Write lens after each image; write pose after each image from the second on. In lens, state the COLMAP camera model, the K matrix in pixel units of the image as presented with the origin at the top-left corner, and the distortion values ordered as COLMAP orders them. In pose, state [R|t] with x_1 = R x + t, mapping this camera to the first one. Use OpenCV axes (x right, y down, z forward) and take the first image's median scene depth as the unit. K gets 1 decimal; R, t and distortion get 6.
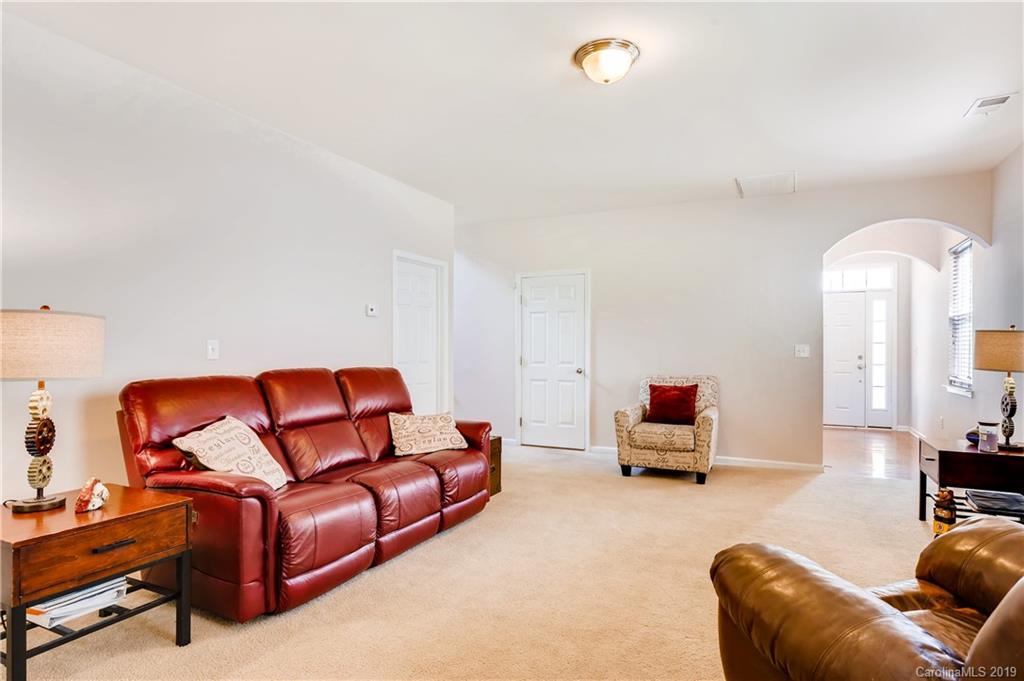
lens RADIAL K [[566.7, 0, 510.7], [0, 566.7, 354.5], [0, 0, 1]] dist [0.004194, 0.000834]
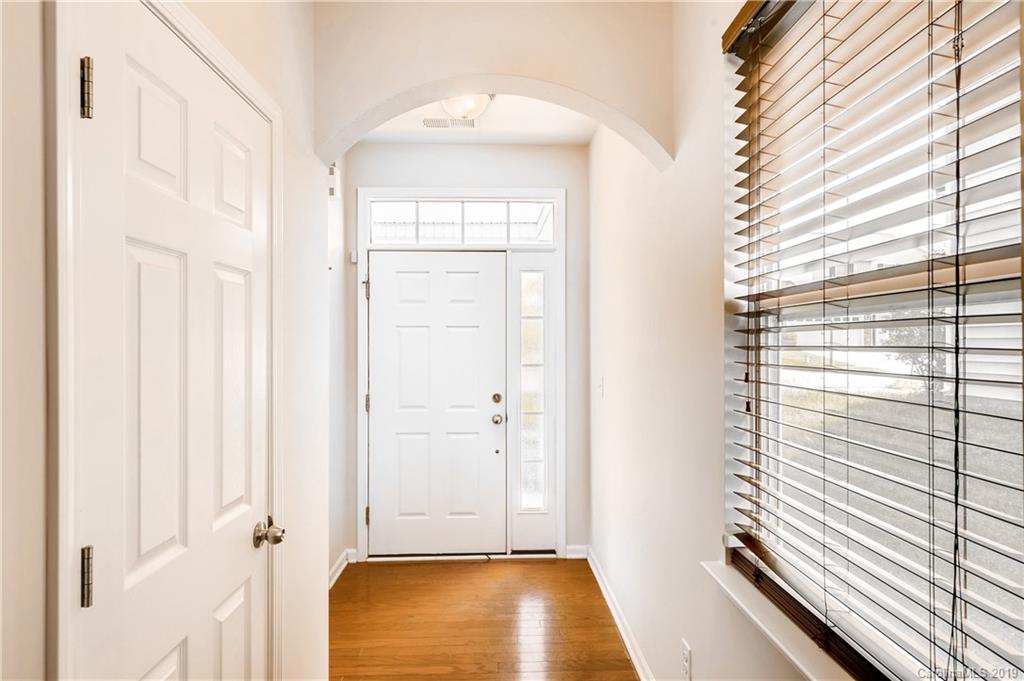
lens RADIAL K [[577.1, 0, 513.3], [0, 577.1, 350.8], [0, 0, 1]] dist [0.001210, 0.000072]
pose [[0.878066, -0.006059, 0.478501, 0.645758], [0.007284, 0.999973, -0.000705, -0.050121], [-0.478484, 0.004104, 0.878087, 0.936930]]
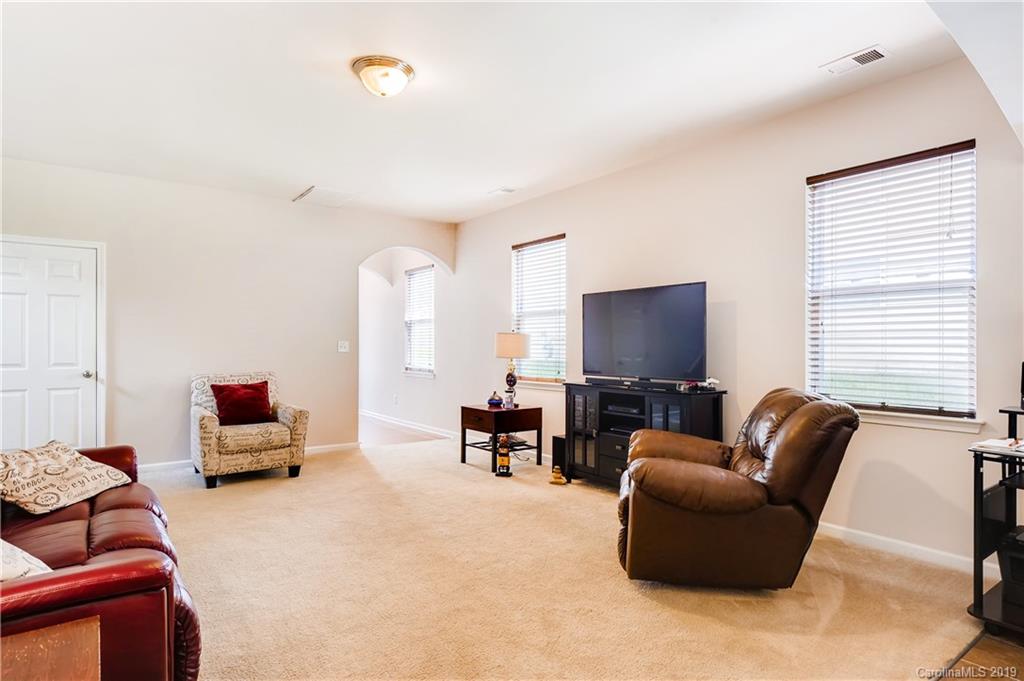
lens RADIAL K [[577.1, 0, 513.3], [0, 577.1, 350.8], [0, 0, 1]] dist [0.001210, 0.000072]
pose [[0.451627, -0.013339, 0.892107, -0.391397], [0.011934, 0.999889, 0.008909, -0.003939], [-0.892127, 0.006623, 0.451736, 0.166349]]
